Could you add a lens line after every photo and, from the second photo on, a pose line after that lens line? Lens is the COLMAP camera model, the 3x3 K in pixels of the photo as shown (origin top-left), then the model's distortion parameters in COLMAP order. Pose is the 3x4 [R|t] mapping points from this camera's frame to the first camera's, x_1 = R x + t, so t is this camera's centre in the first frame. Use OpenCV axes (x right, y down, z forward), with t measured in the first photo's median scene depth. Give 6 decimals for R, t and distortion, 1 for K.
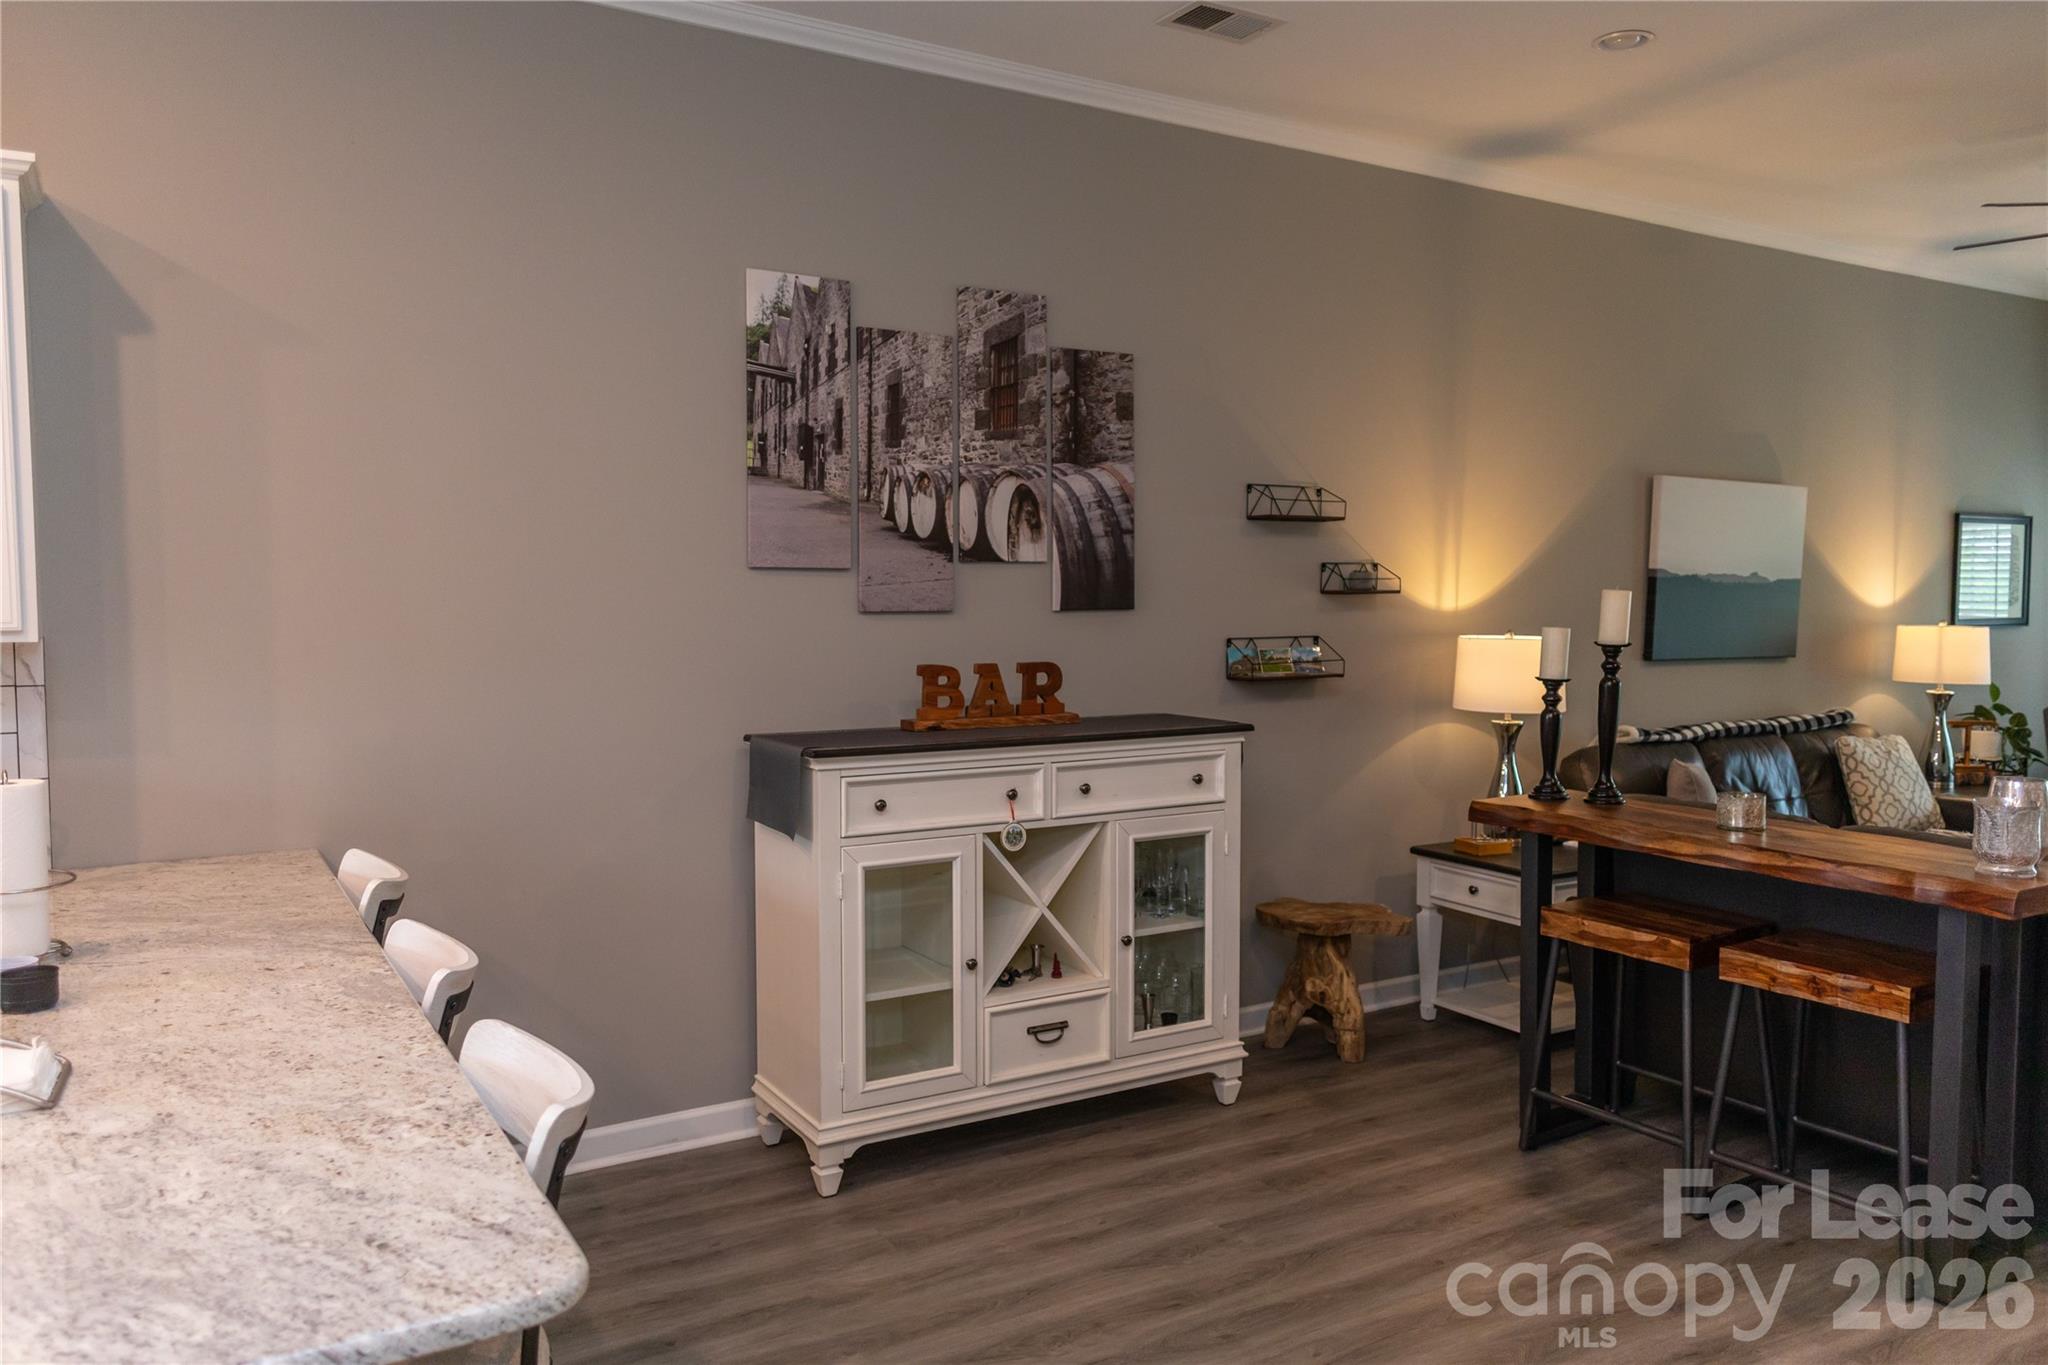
lens RADIAL K [[1470.3, 0, 1025.7], [0, 1470.3, 662.0], [0, 0, 1]] dist [0.001151, 0.000932]
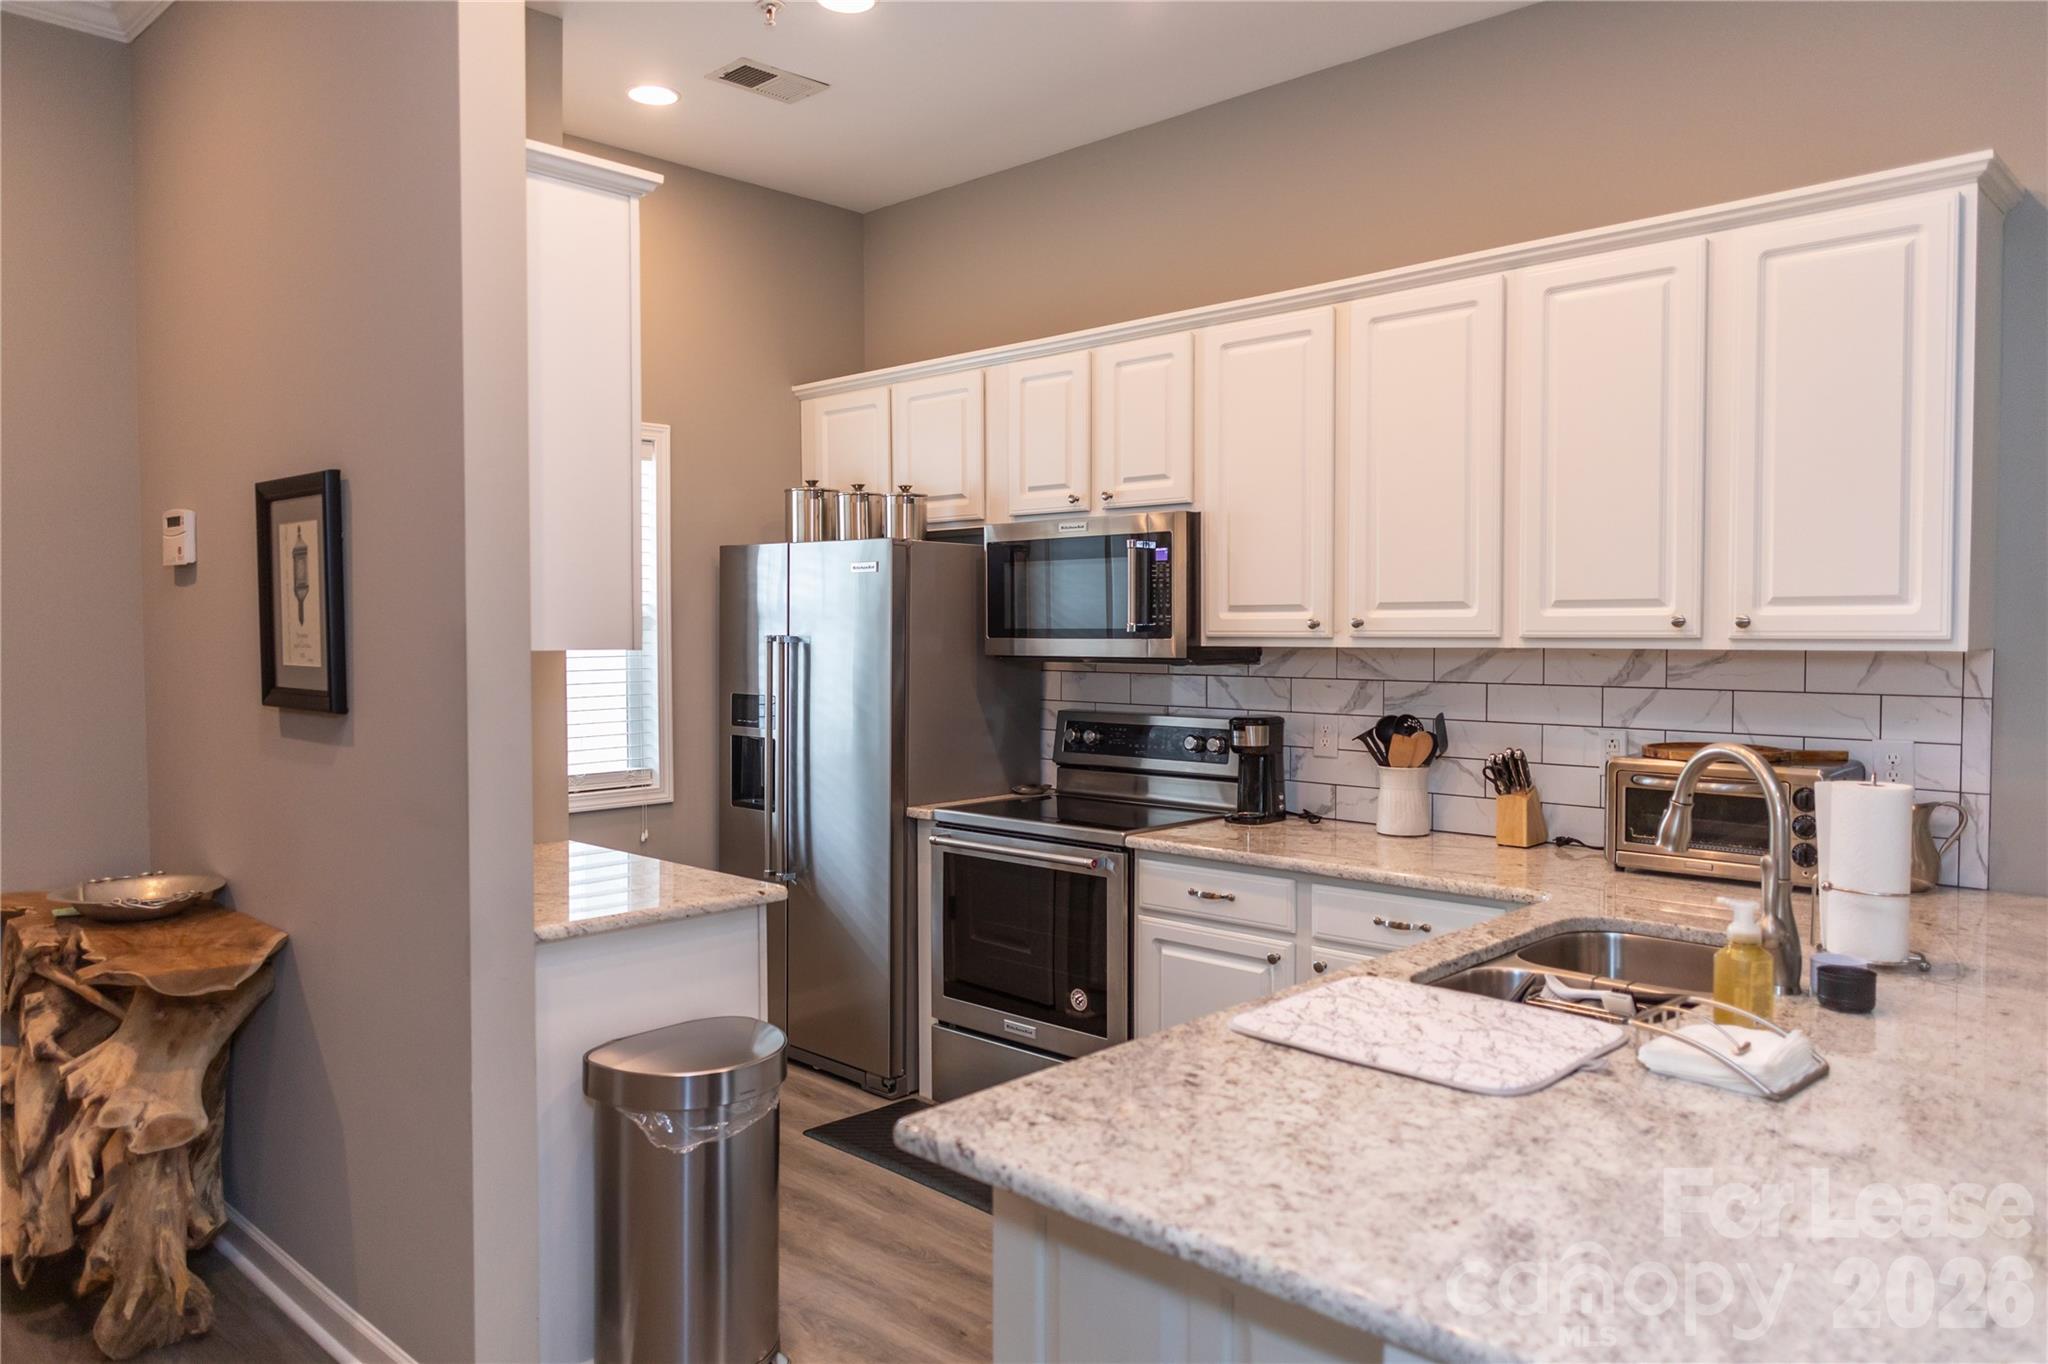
lens RADIAL K [[1421.4, 0, 1024.2], [0, 1421.4, 666.9], [0, 0, 1]] dist [0.004813, 0.000257]
pose [[0.264471, 0.029347, -0.963947, 0.035744], [-0.047997, 0.998699, 0.017237, 0.005045], [0.963199, 0.041708, 0.265535, 0.069926]]
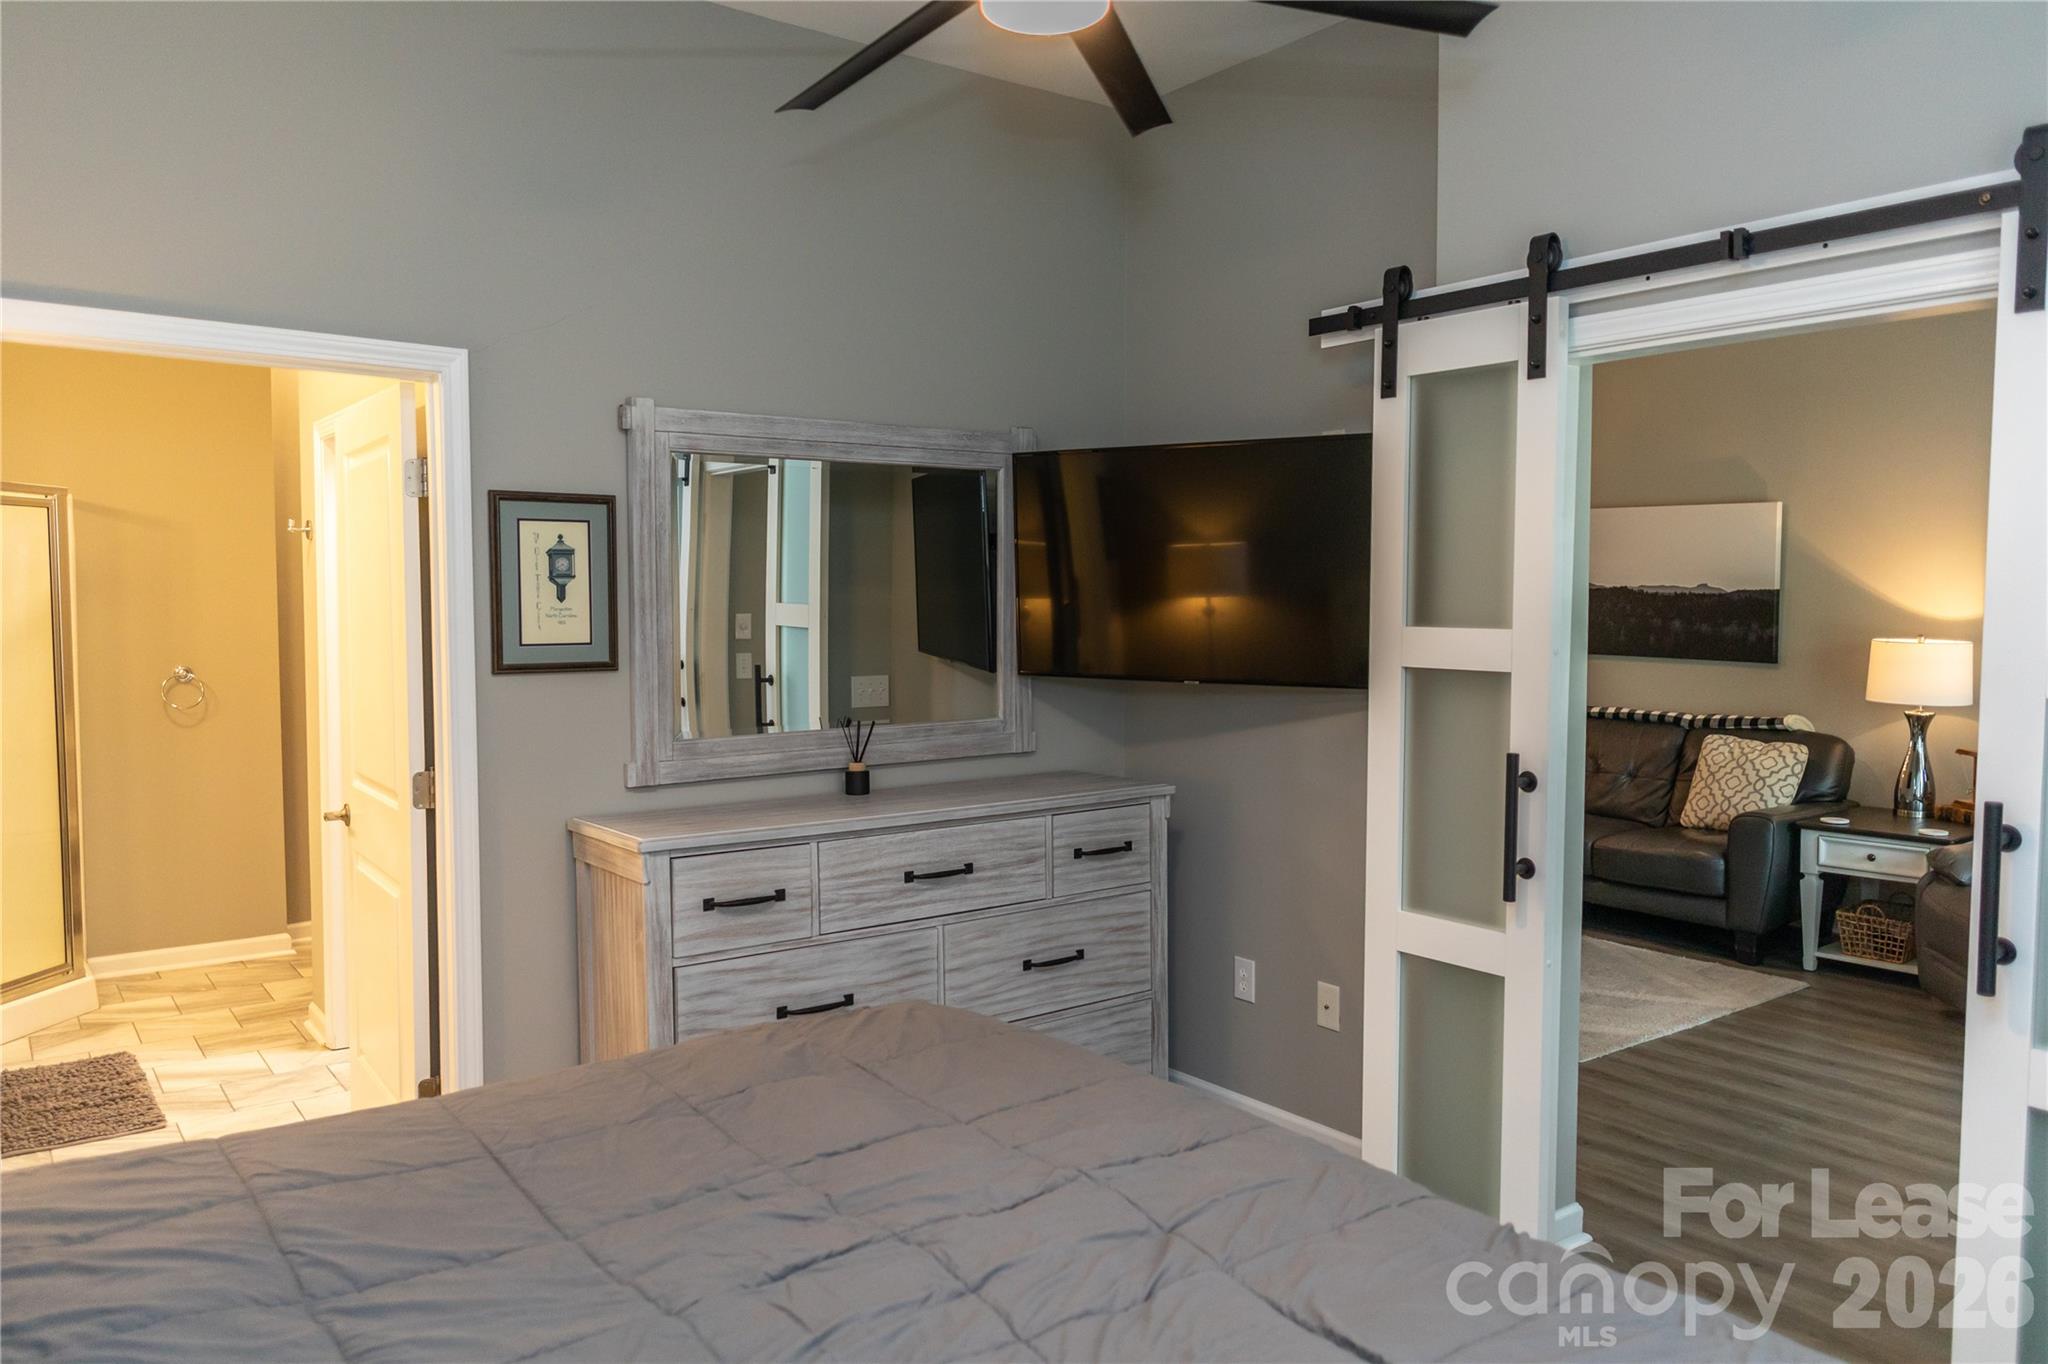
lens RADIAL K [[1421.4, 0, 1032.1], [0, 1421.4, 682.3], [0, 0, 1]] dist [0.004813, 0.000257]
pose [[0.067497, 0.059306, -0.995955, 1.605825], [-0.049826, 0.997187, 0.056002, -0.021752], [0.996475, 0.045845, 0.070262, 0.429831]]
